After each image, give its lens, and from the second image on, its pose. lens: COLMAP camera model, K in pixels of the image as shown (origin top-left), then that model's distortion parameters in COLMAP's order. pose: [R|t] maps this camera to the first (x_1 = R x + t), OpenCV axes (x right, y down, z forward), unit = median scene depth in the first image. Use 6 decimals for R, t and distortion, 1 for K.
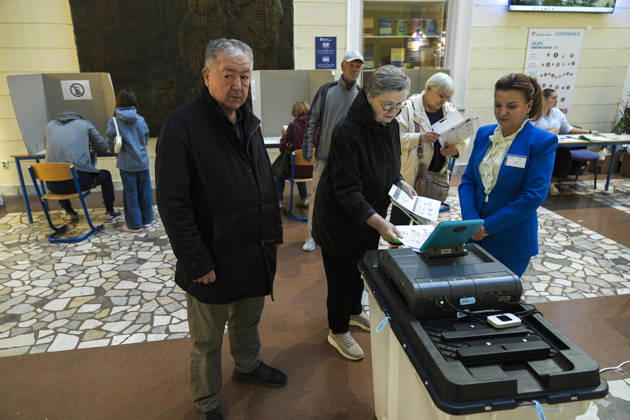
lens RADIAL K [[434.2, 0, 316.1], [0, 434.2, 206.1], [0, 0, 1]] dist [-0.006899, -0.001620]
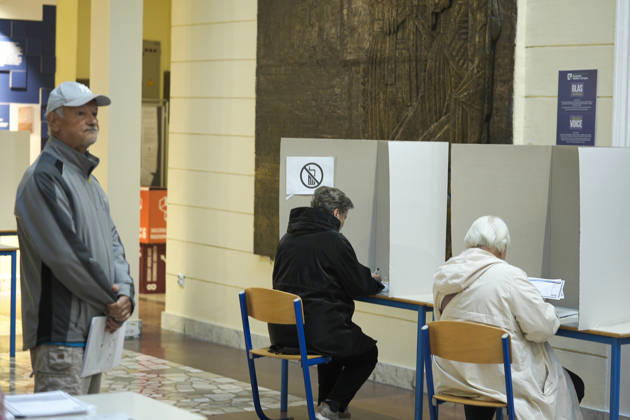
lens RADIAL K [[1536.6, 0, 315.0], [0, 1536.6, 210.0], [0, 0, 1]] dist [-0.005133, -0.011799]
pose [[0.423149, 0.061762, -0.903952, 1.252072], [-0.310859, 0.947014, -0.080812, -0.073029], [0.851065, 0.315197, 0.419928, 0.226797]]
